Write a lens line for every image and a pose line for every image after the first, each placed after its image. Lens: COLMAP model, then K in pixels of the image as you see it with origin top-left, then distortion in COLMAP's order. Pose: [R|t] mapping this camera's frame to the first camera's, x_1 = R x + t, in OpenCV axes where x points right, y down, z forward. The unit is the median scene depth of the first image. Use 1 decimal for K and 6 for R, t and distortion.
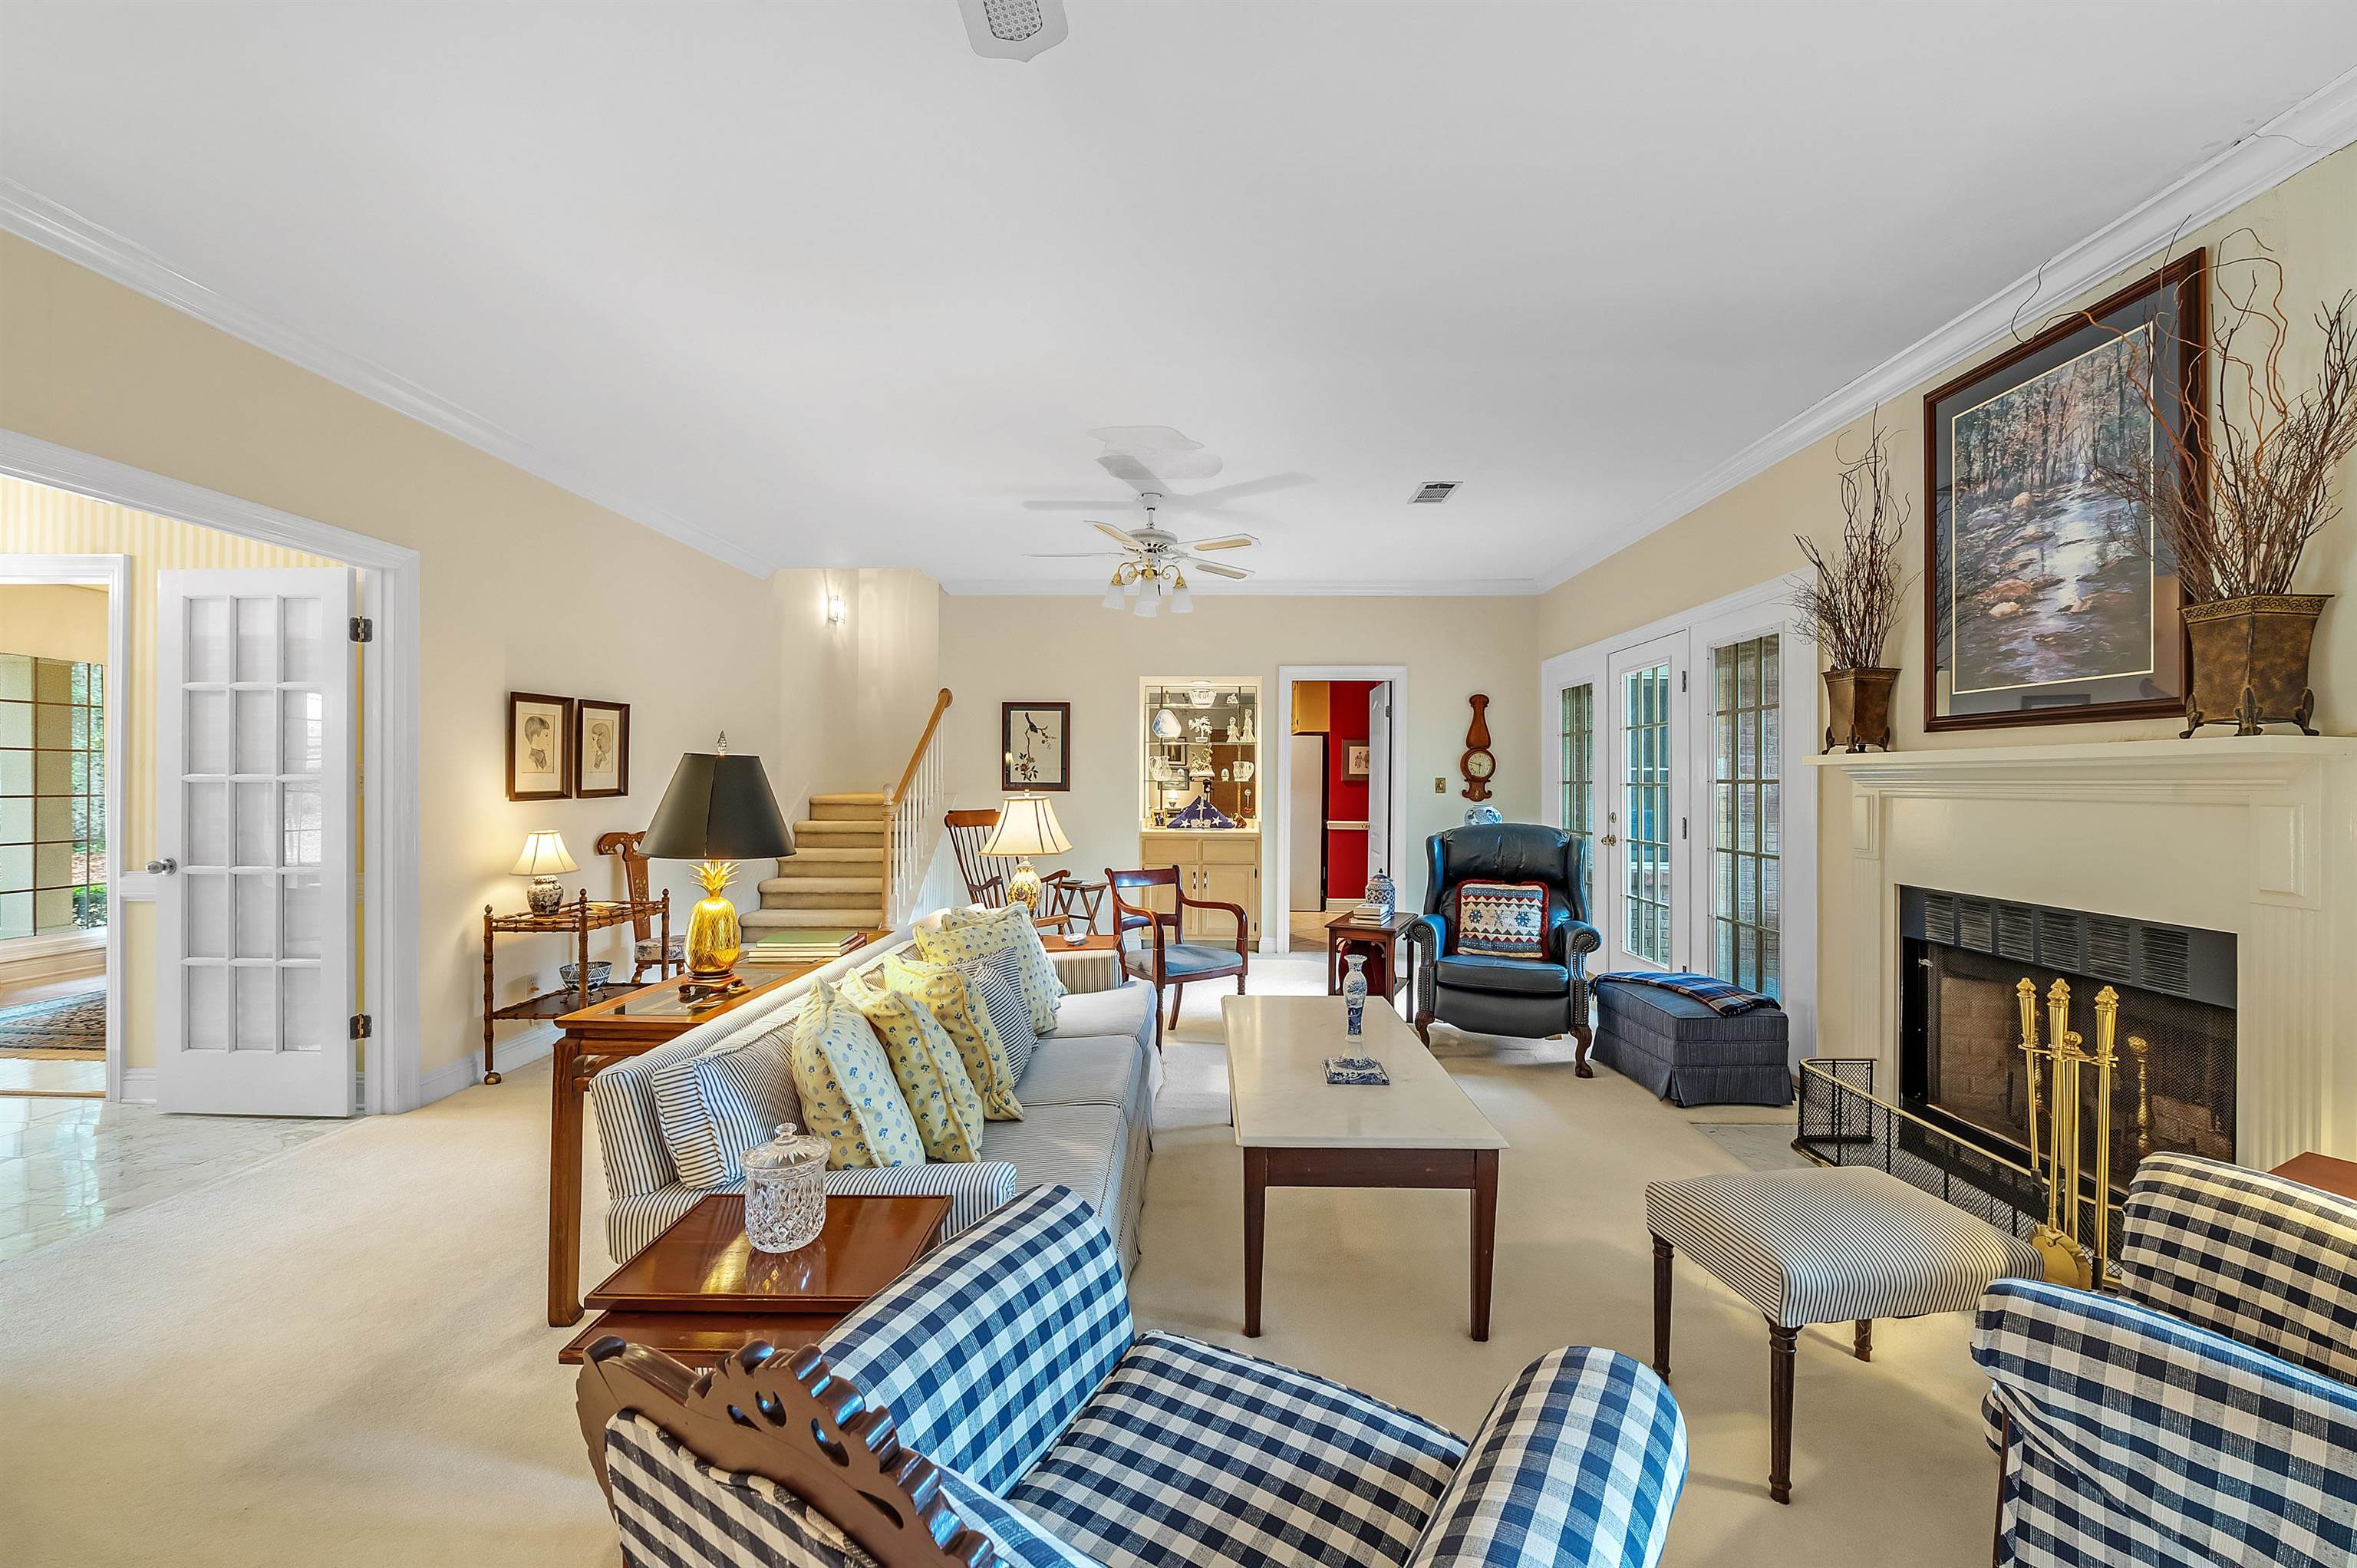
lens RADIAL K [[926.9, 0, 1178.5], [0, 926.9, 784.0], [0, 0, 1]] dist [-0.014030, -0.000244]
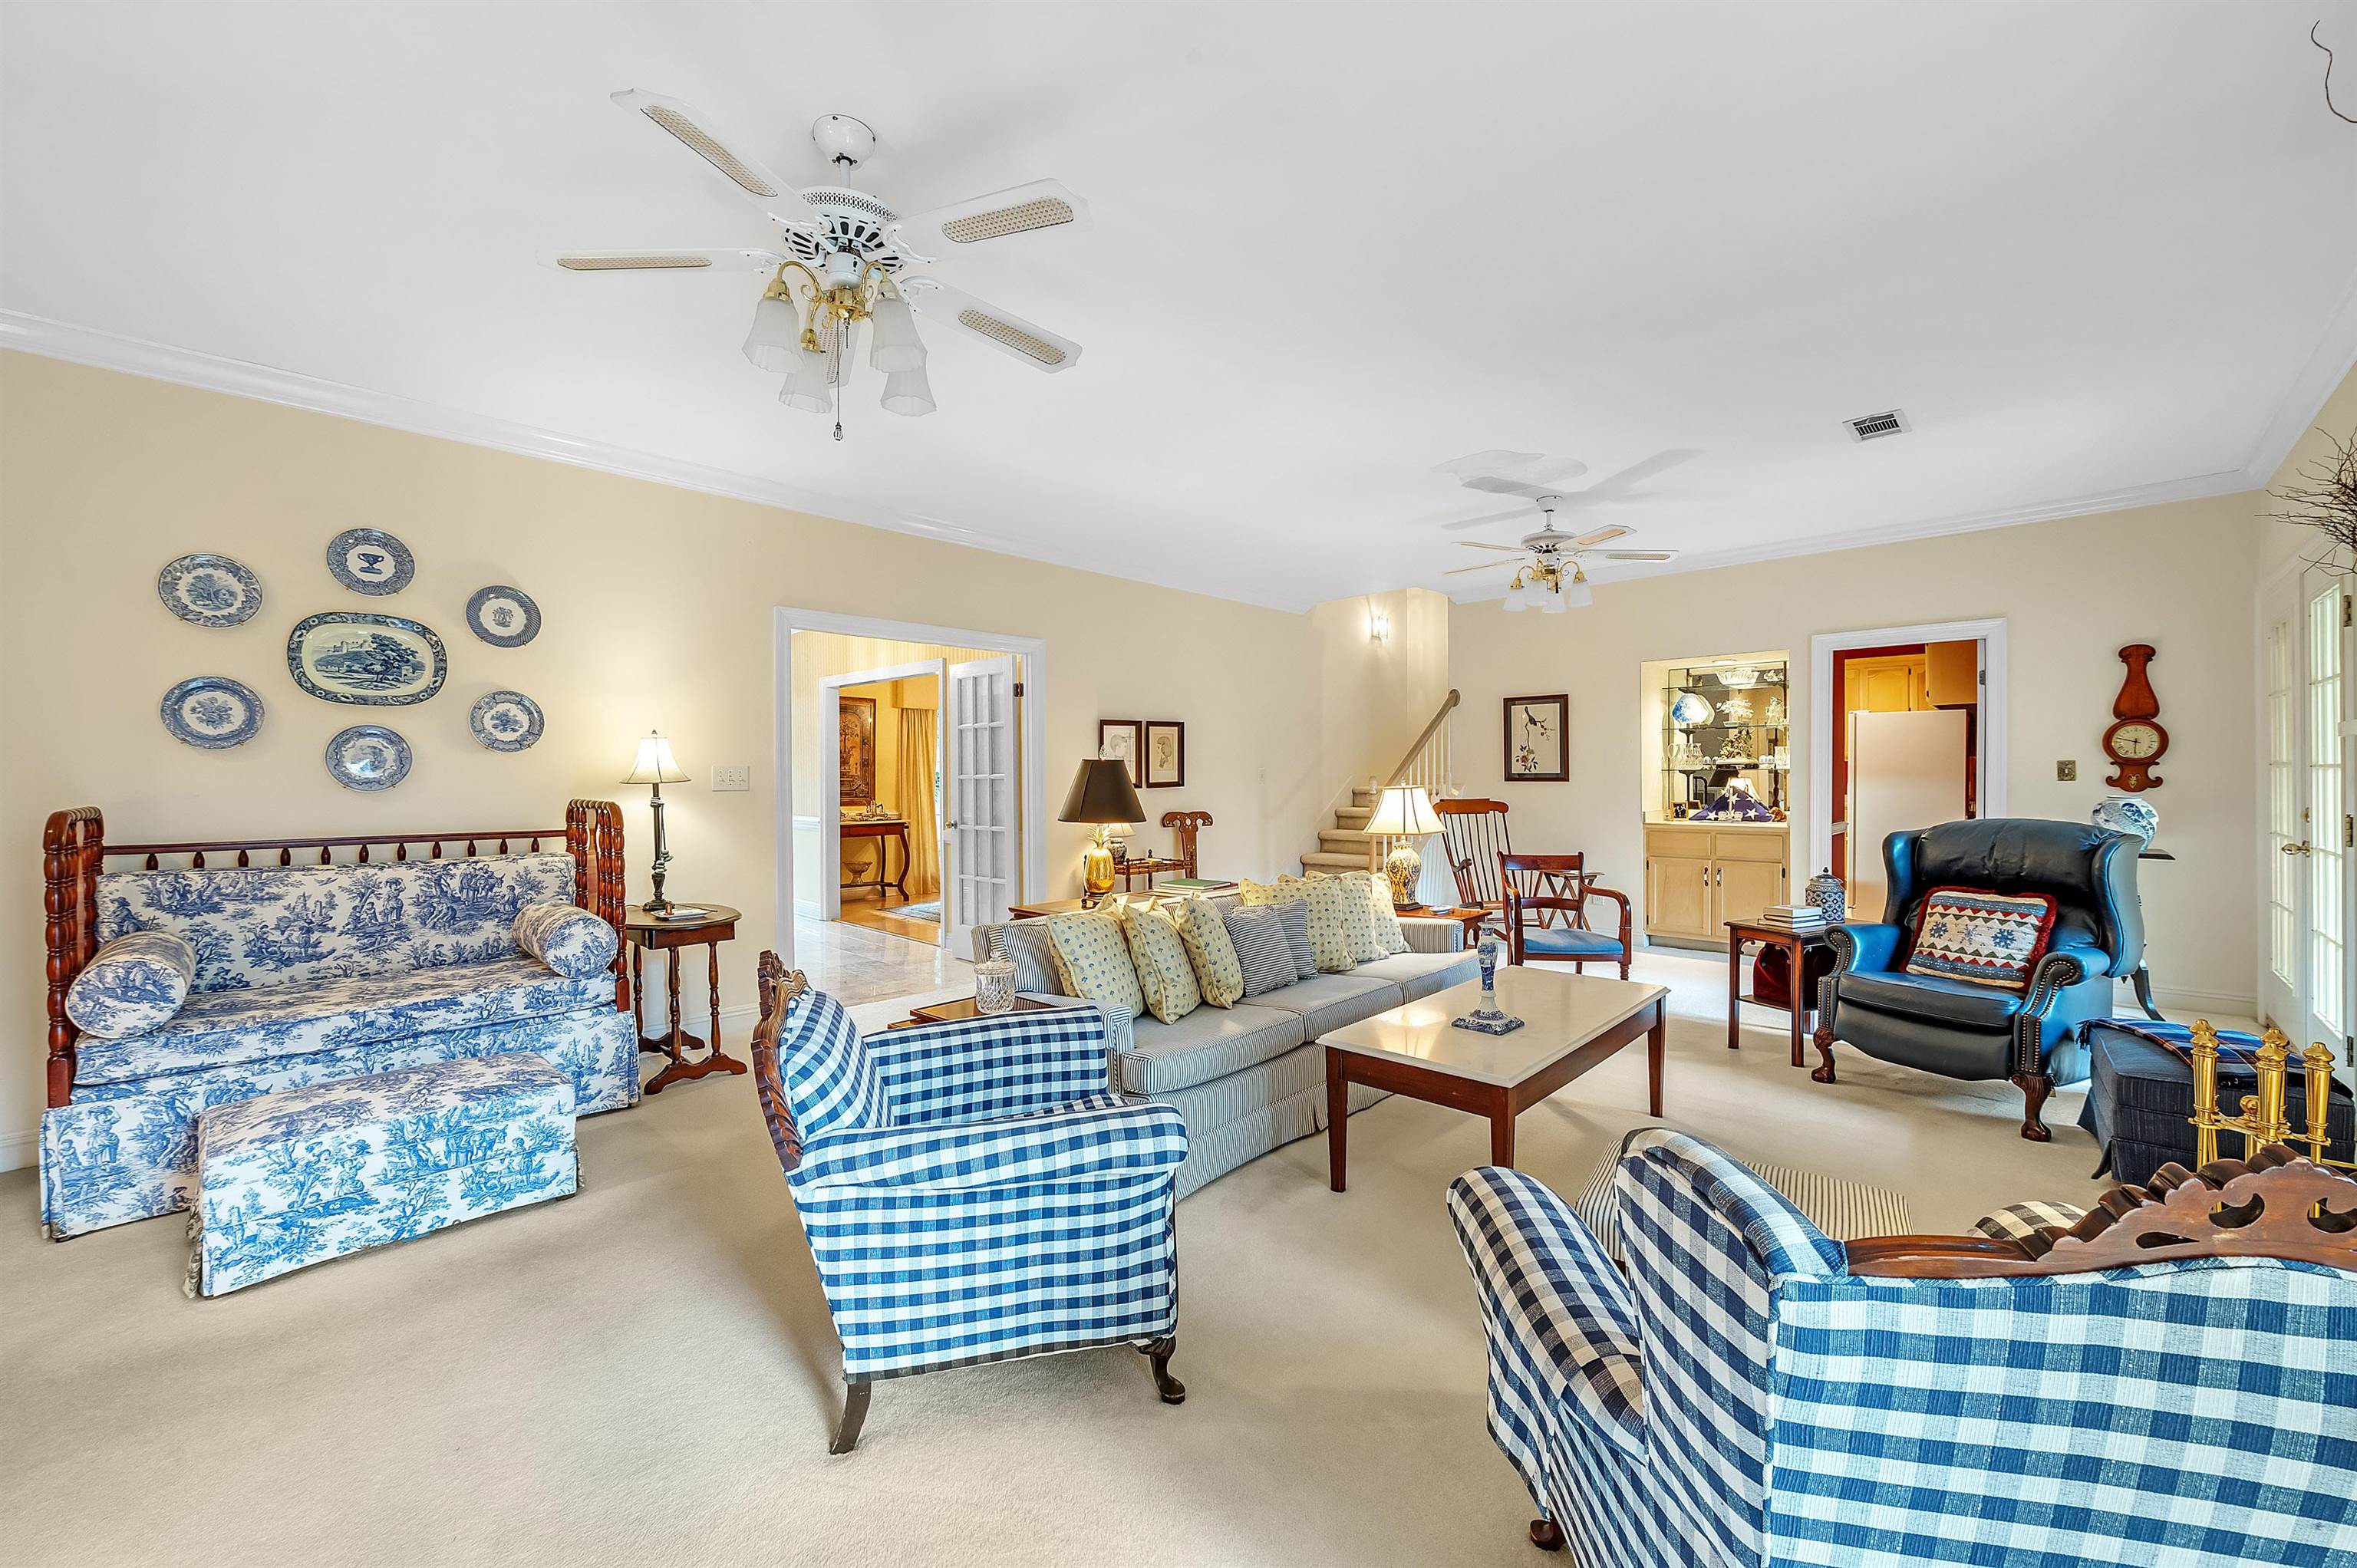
lens RADIAL K [[926.9, 0, 1178.5], [0, 926.9, 784.0], [0, 0, 1]] dist [-0.014030, -0.000244]
pose [[0.734135, -0.004507, -0.678988, 0.376328], [0.010099, 0.999940, 0.004282, 0.002901], [0.678928, -0.010001, 0.734137, -0.055069]]
